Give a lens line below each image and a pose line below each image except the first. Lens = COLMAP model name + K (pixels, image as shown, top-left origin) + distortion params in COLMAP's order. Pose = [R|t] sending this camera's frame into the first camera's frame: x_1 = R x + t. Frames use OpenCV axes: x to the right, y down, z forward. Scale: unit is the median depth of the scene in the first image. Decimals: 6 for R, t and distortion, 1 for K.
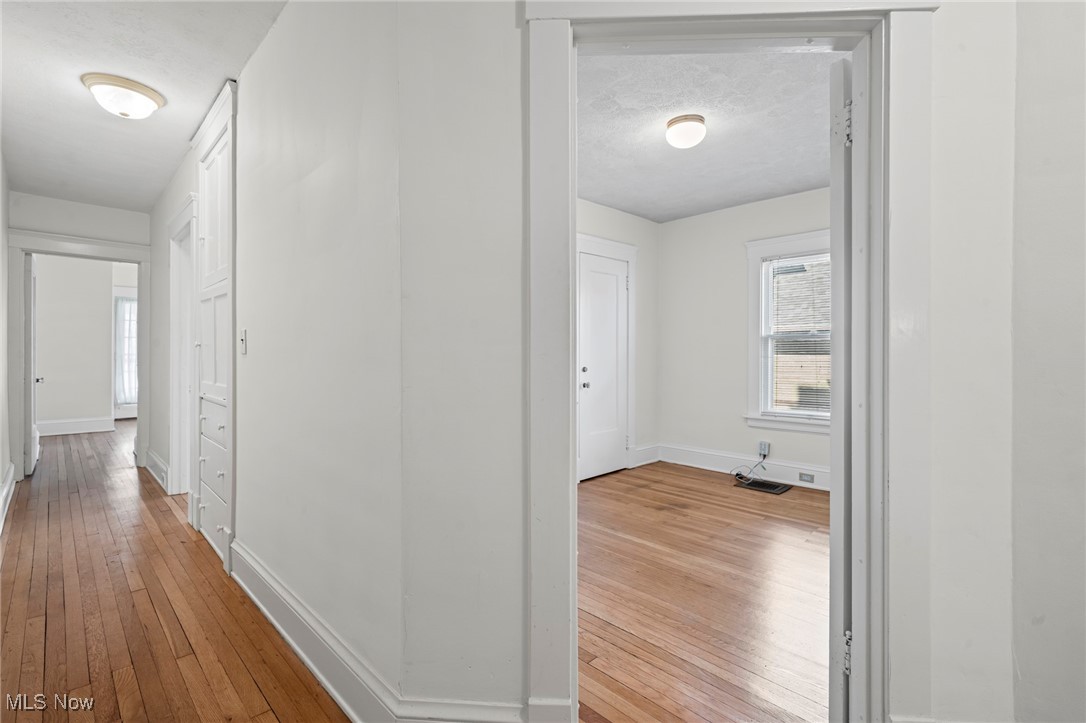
lens RADIAL K [[502.9, 0, 539.3], [0, 502.9, 361.3], [0, 0, 1]] dist [-0.002546, -0.000041]
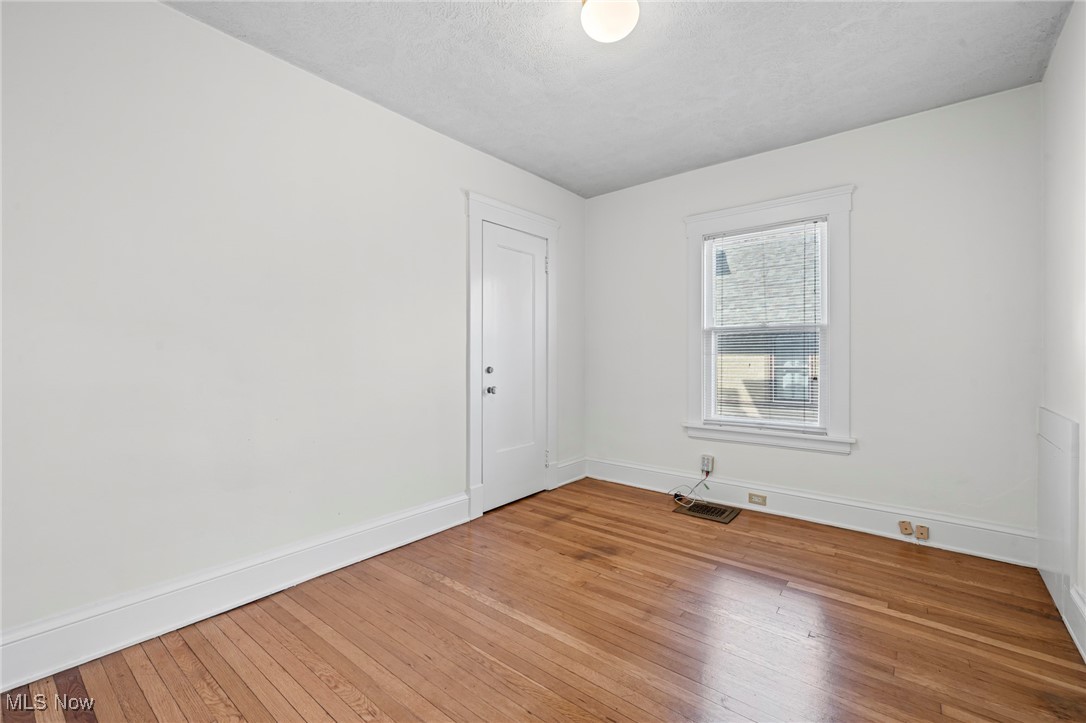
lens RADIAL K [[463.7, 0, 542.8], [0, 463.7, 363.5], [0, 0, 1]] dist [0.001389, 0.000591]
pose [[0.993172, -0.003216, 0.116618, 0.092089], [0.002963, 0.999993, 0.002344, 0.004997], [-0.116625, -0.001983, 0.993174, 0.282217]]
